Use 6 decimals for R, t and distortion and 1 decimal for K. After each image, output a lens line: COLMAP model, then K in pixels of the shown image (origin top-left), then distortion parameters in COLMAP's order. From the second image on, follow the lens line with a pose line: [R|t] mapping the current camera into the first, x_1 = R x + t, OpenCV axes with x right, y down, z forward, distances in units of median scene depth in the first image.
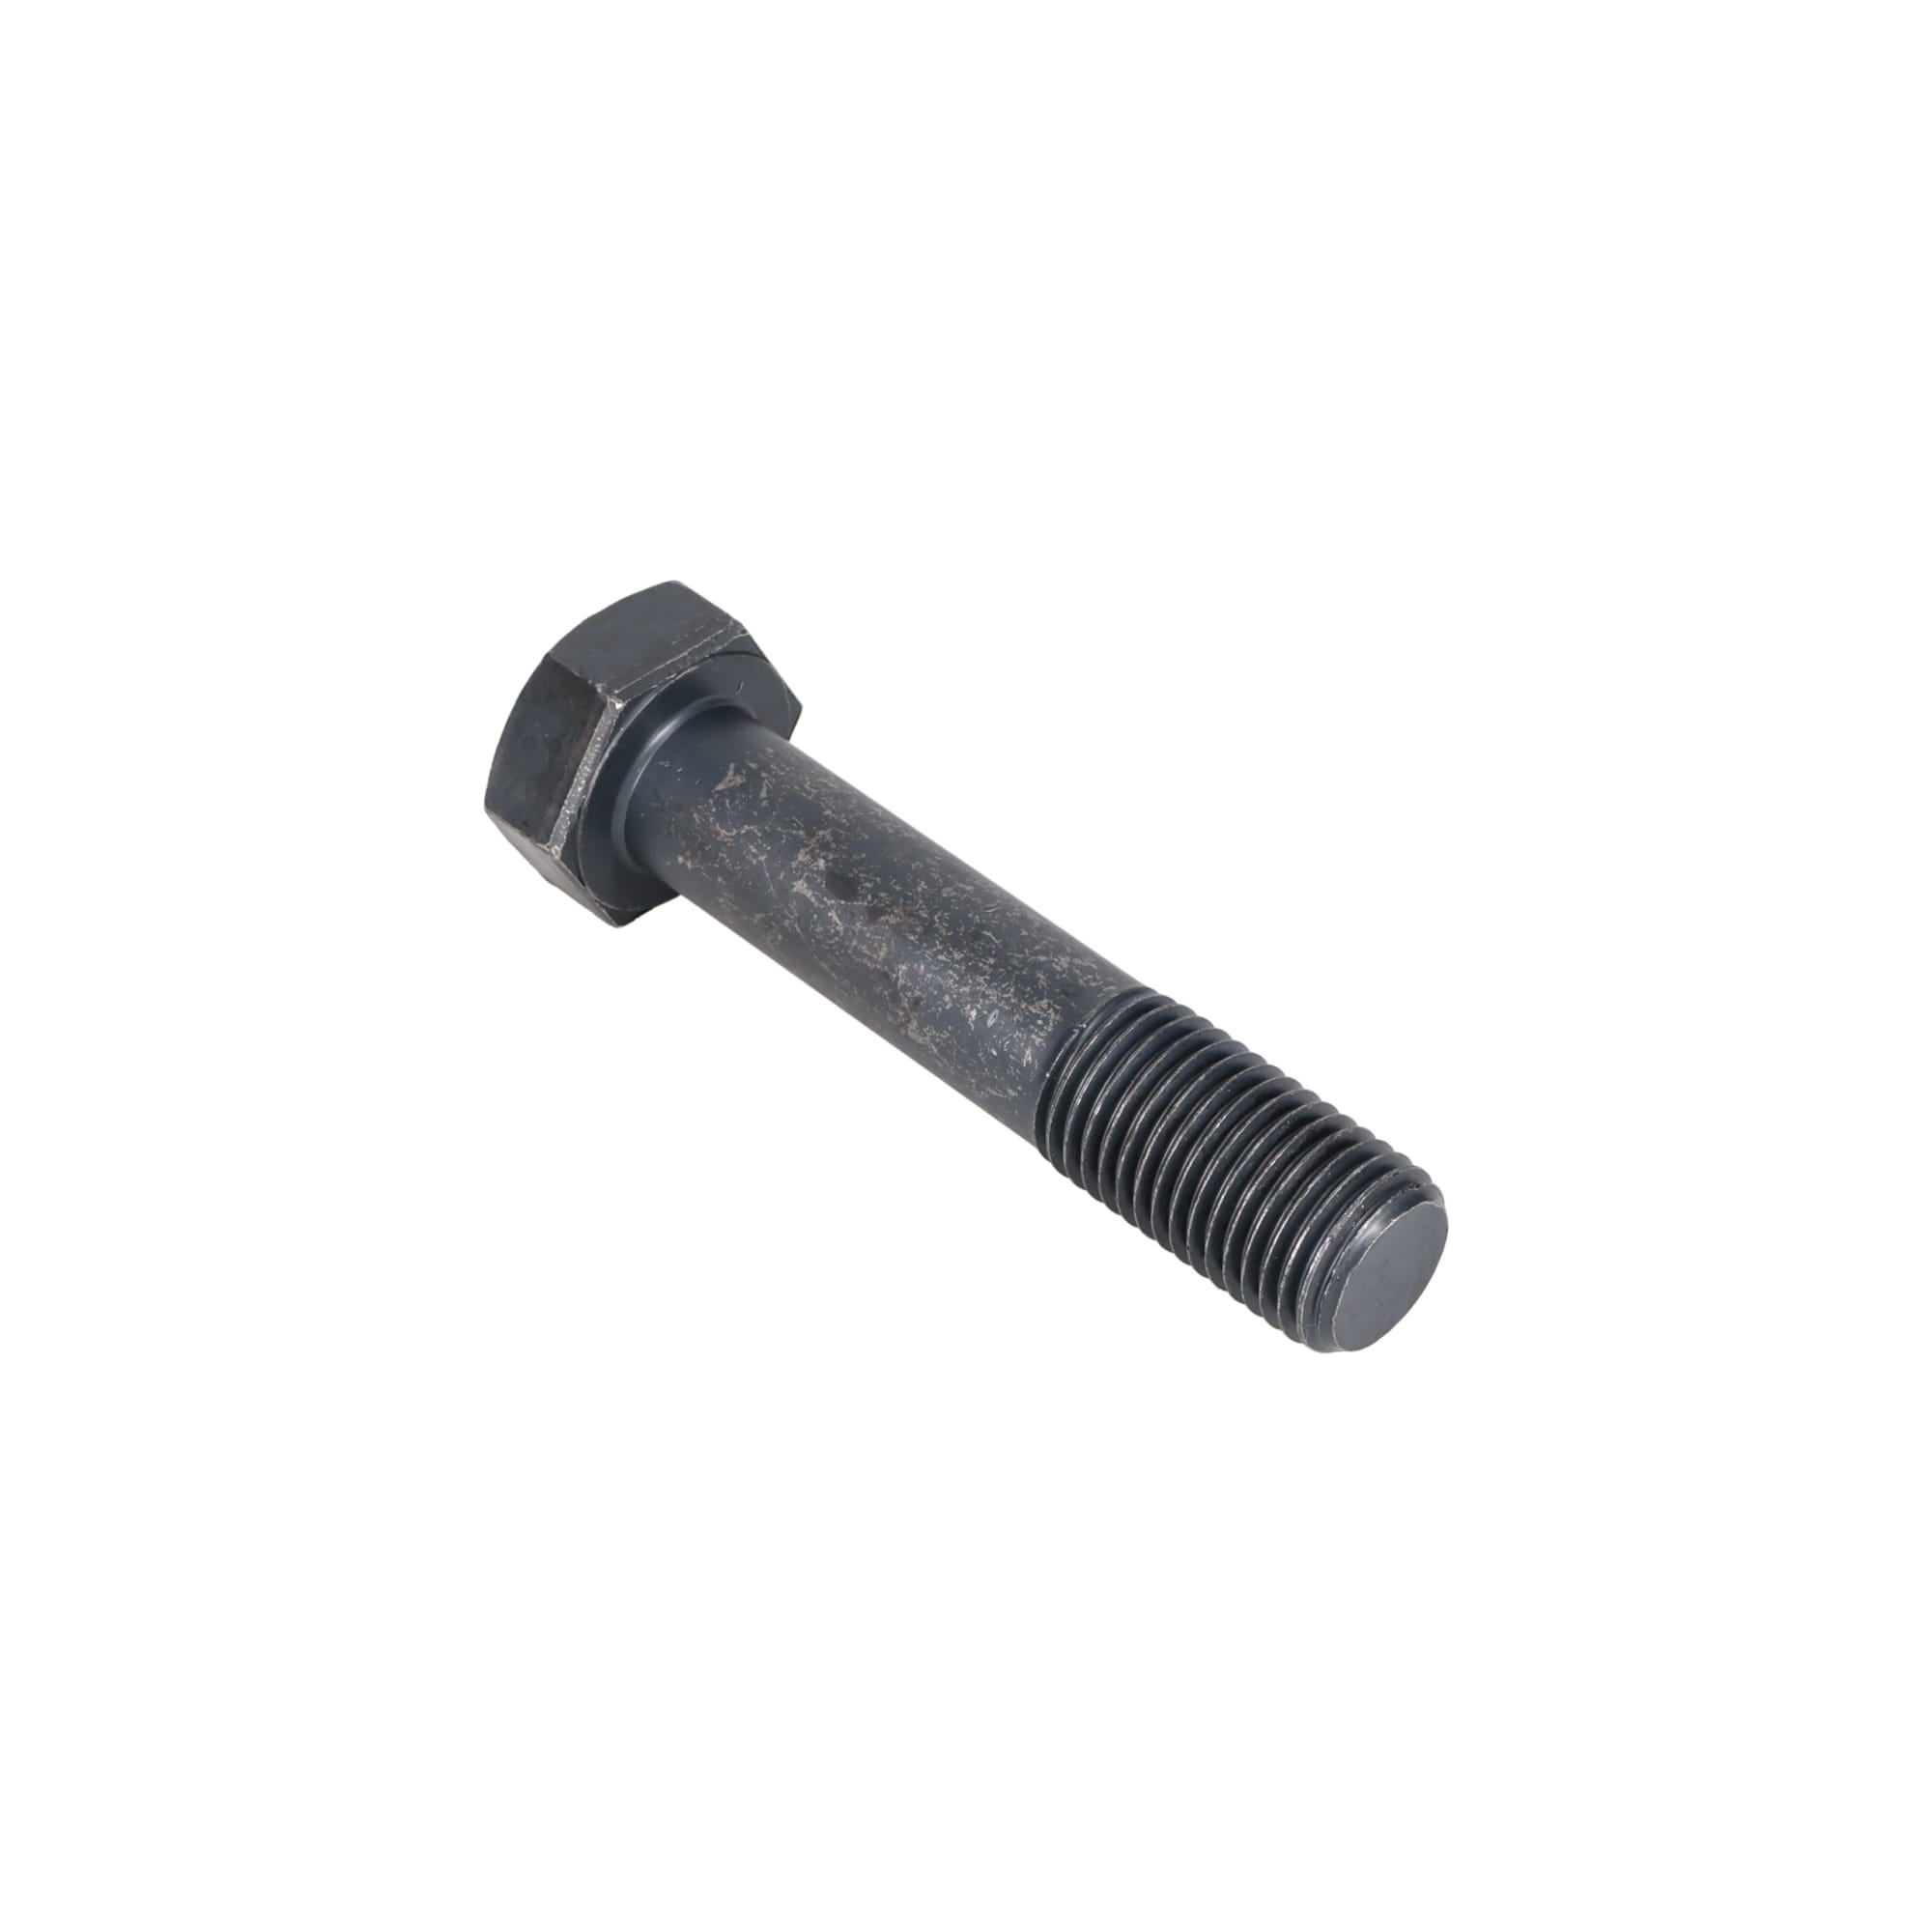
lens RADIAL K [[5454.2, 0, 962.5], [0, 5454.2, 963.6], [0, 0, 1]] dist [0.089632, 0.000000]
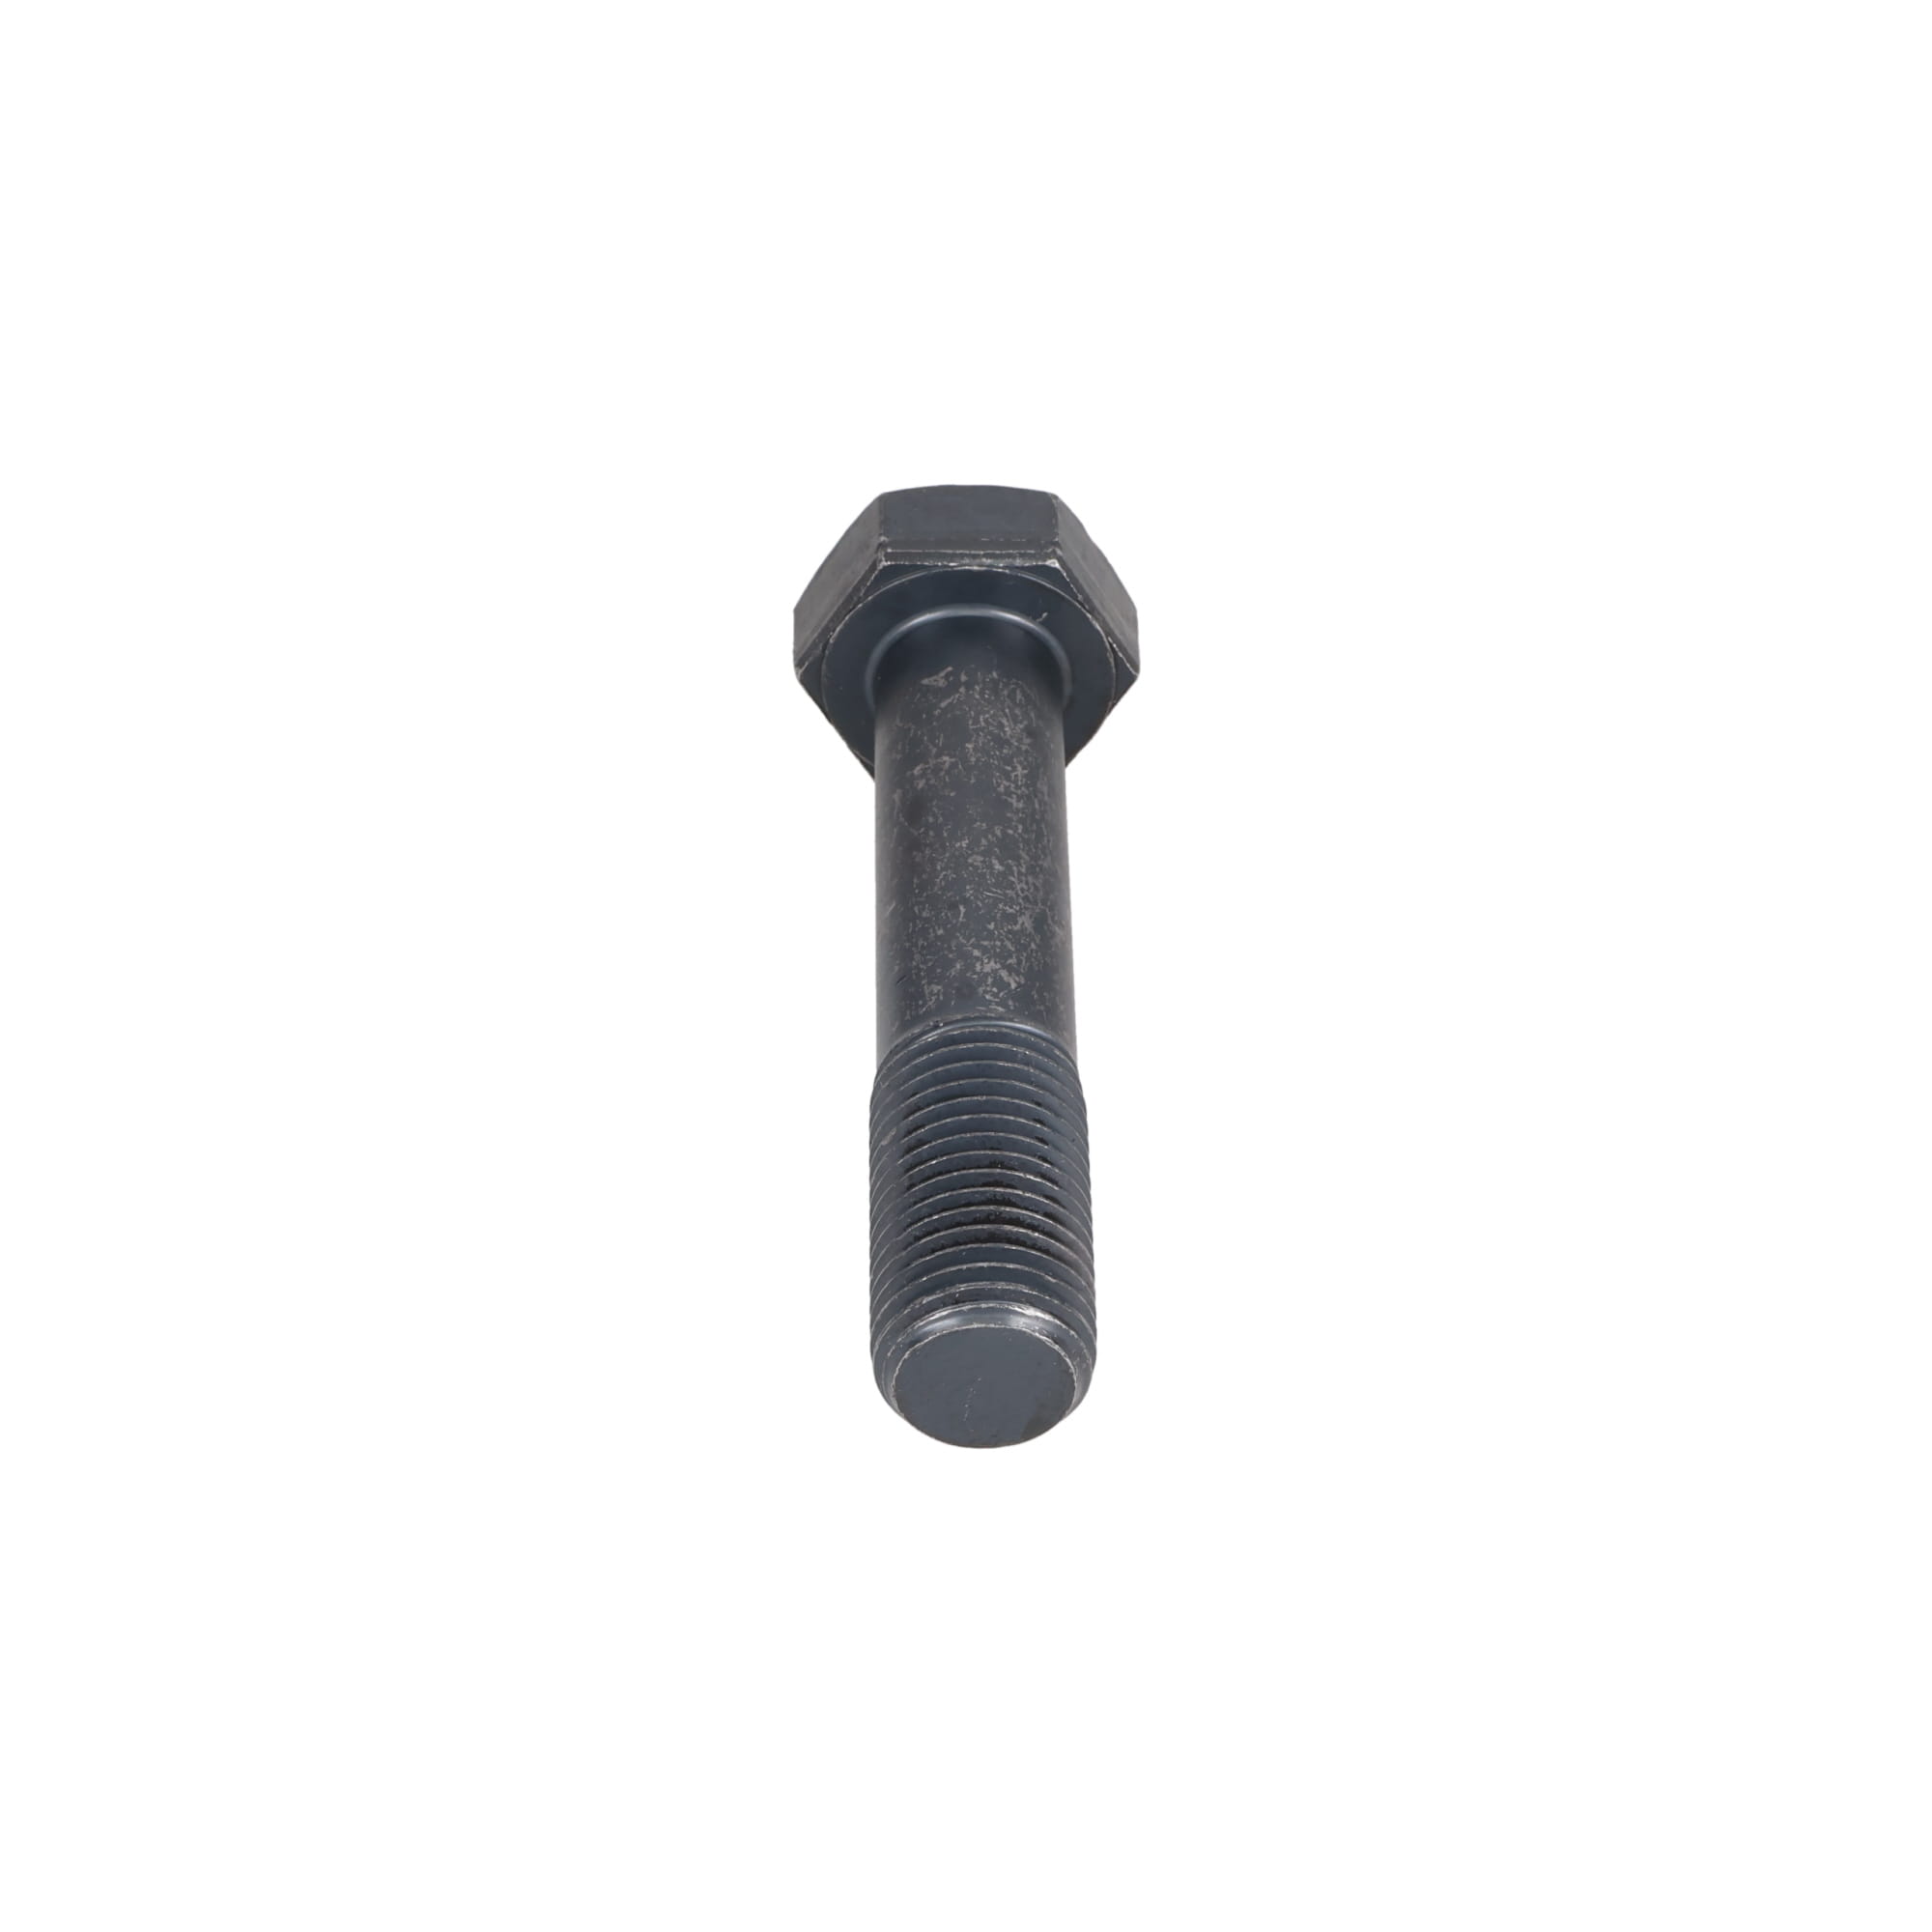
lens RADIAL K [[5454.2, 0, 965.6], [0, 5454.2, 967.5], [0, 0, 1]] dist [0.089632, 0.000000]
pose [[0.706912, 0.462603, -0.535045, 0.525136], [-0.466218, 0.873624, 0.139364, -0.130936], [0.531898, 0.150930, 0.833249, 0.188383]]
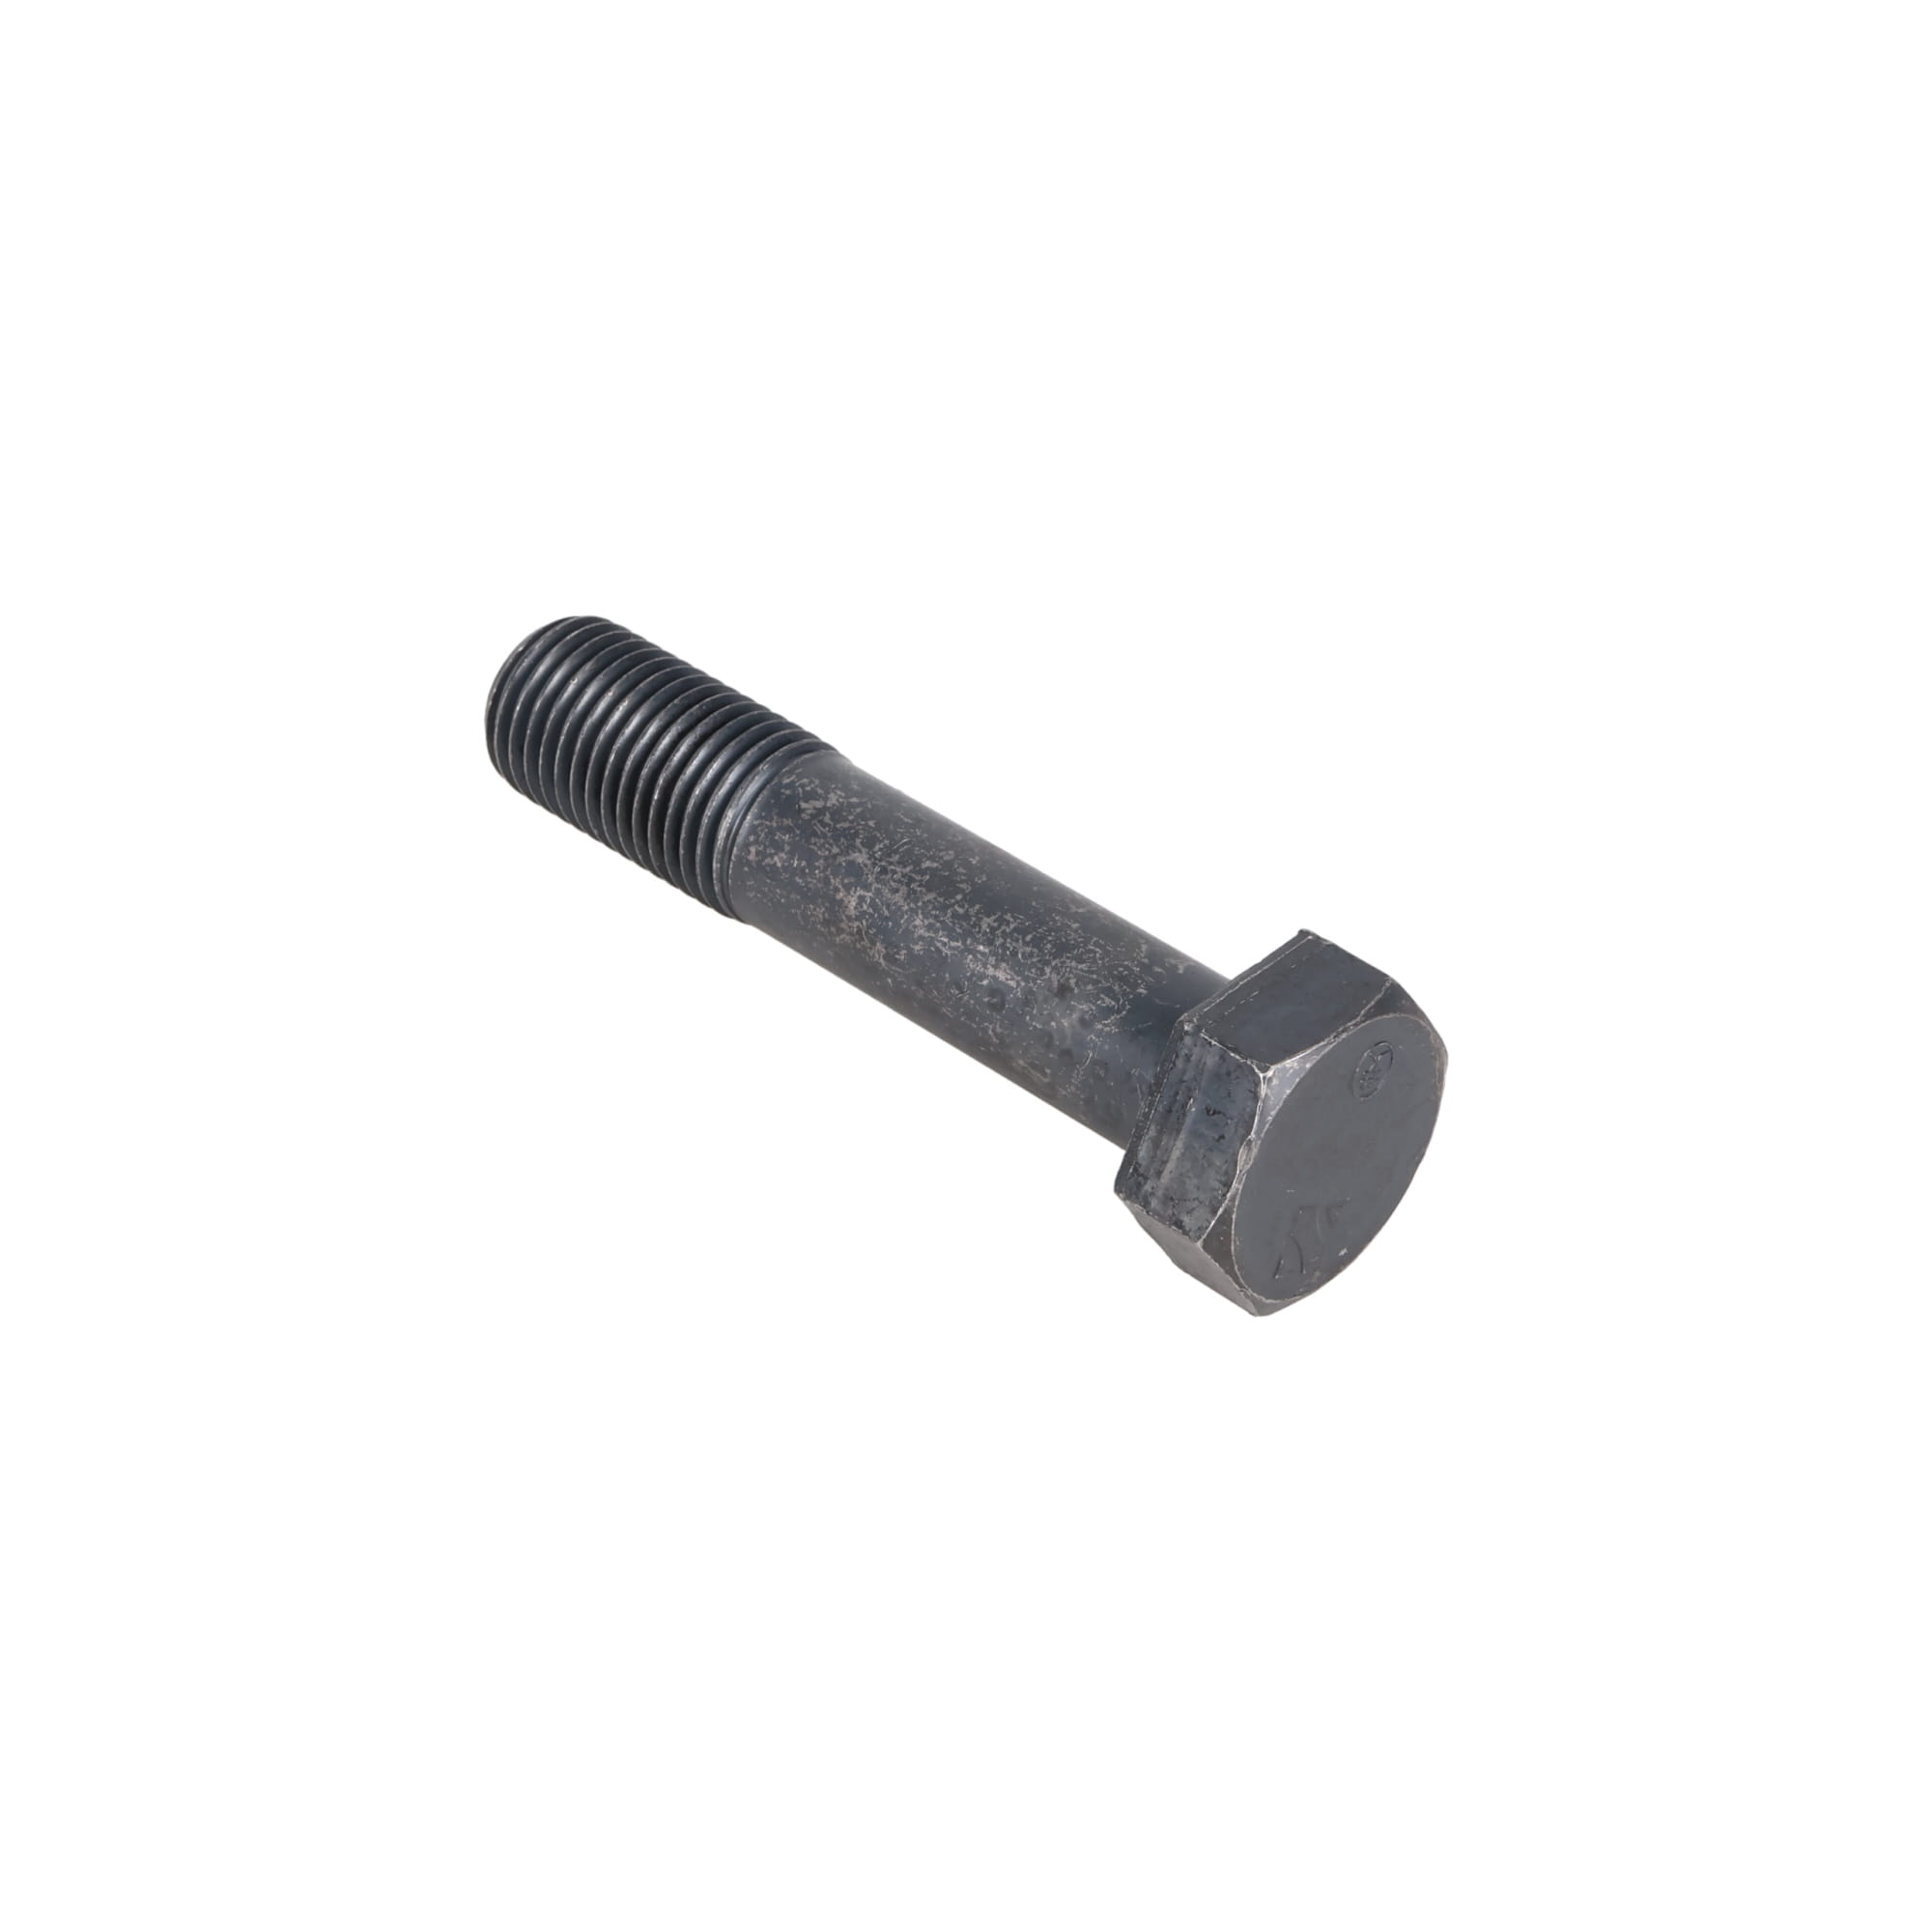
lens RADIAL K [[5454.2, 0, 965.3], [0, 5454.2, 966.0], [0, 0, 1]] dist [0.089632, 0.000000]
pose [[-0.999490, -0.020480, -0.024496, 0.017878], [-0.027134, 0.140435, 0.989718, -0.982377], [-0.016829, 0.989878, -0.140919, 1.154718]]
